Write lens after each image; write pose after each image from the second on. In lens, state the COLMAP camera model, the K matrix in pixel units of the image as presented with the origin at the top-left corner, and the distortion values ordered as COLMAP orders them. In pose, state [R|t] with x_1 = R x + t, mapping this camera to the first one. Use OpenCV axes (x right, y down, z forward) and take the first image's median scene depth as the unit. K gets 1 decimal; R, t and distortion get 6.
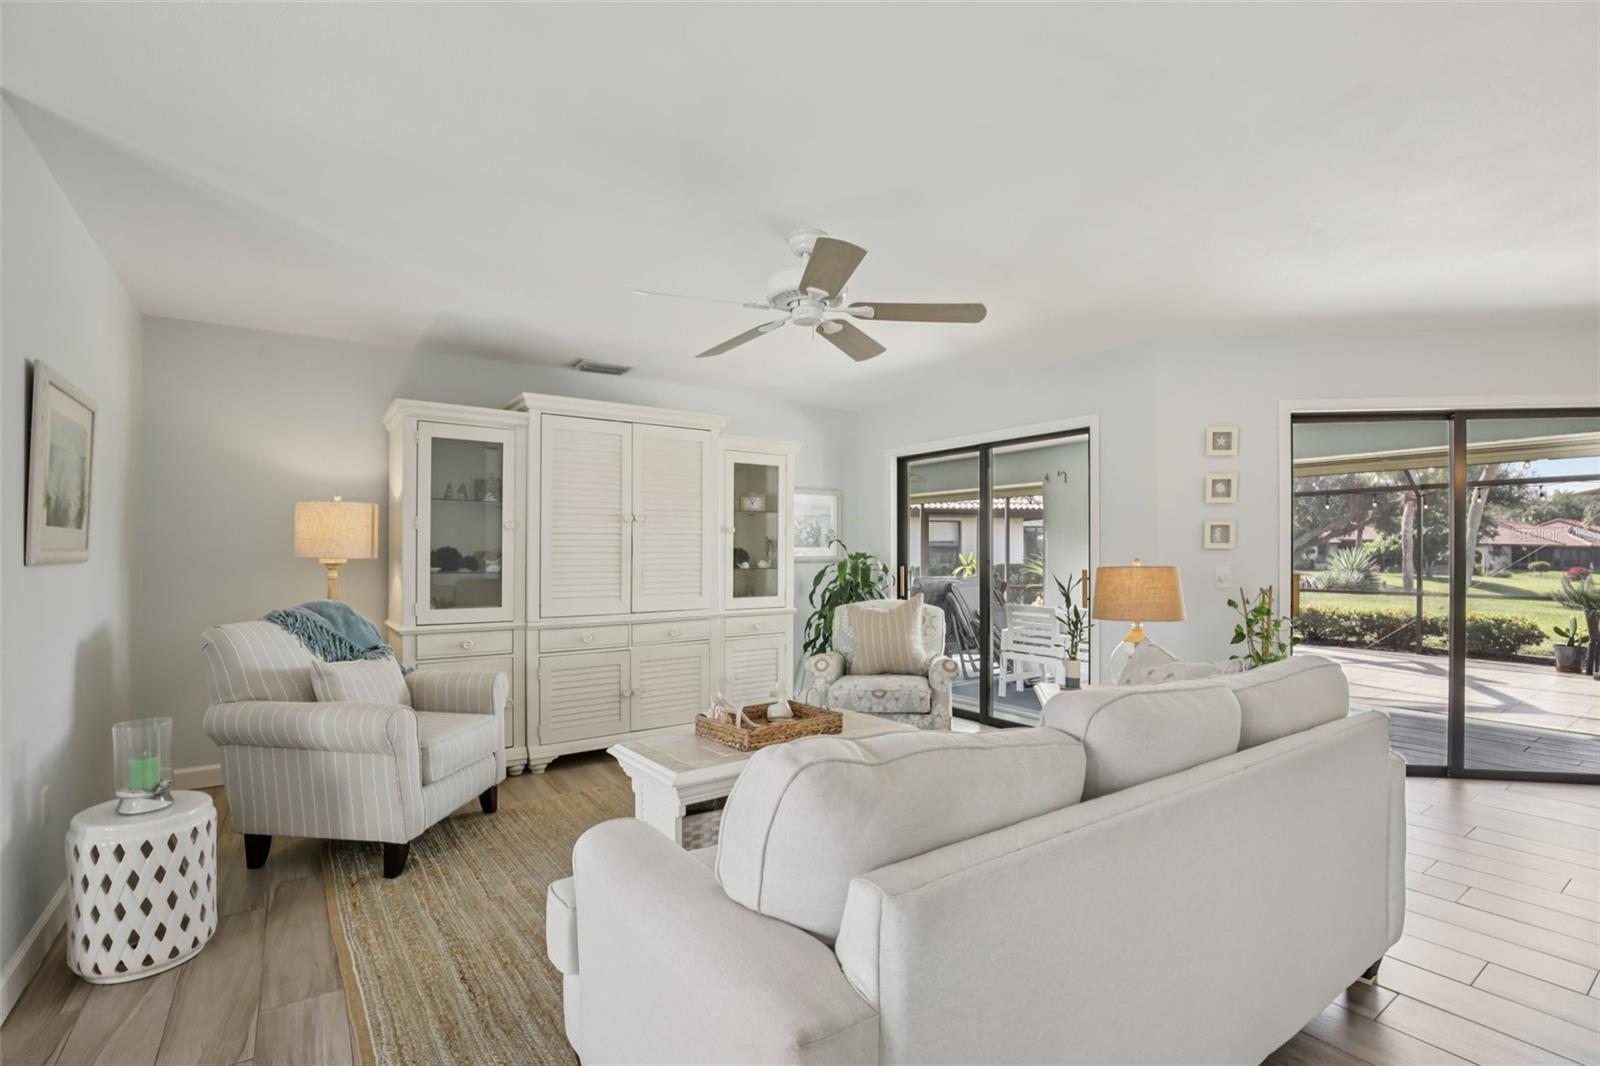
lens RADIAL K [[726.0, 0, 795.7], [0, 726.0, 547.8], [0, 0, 1]] dist [-0.000860, 0.002000]
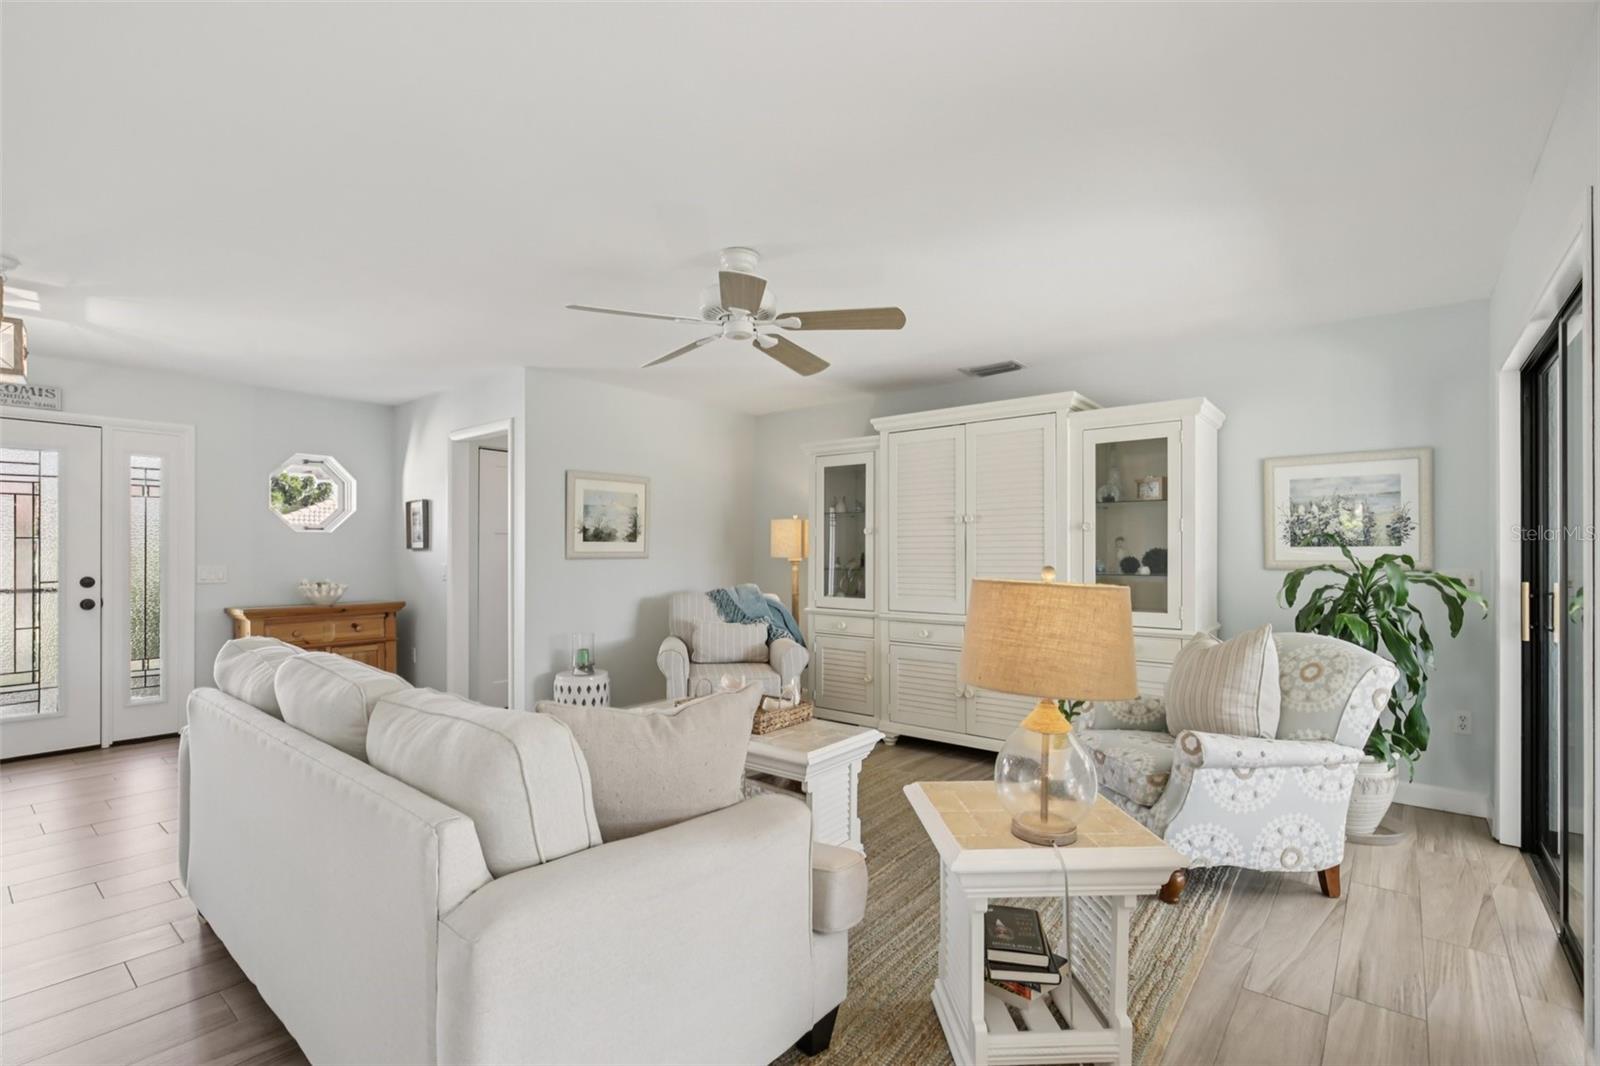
lens RADIAL K [[726.0, 0, 797.6], [0, 726.0, 544.5], [0, 0, 1]] dist [-0.000860, 0.002000]
pose [[0.280560, -0.009430, -0.959790, 0.720341], [0.005567, 0.999951, -0.008198, 0.000596], [0.959820, -0.003043, 0.280599, 0.538697]]
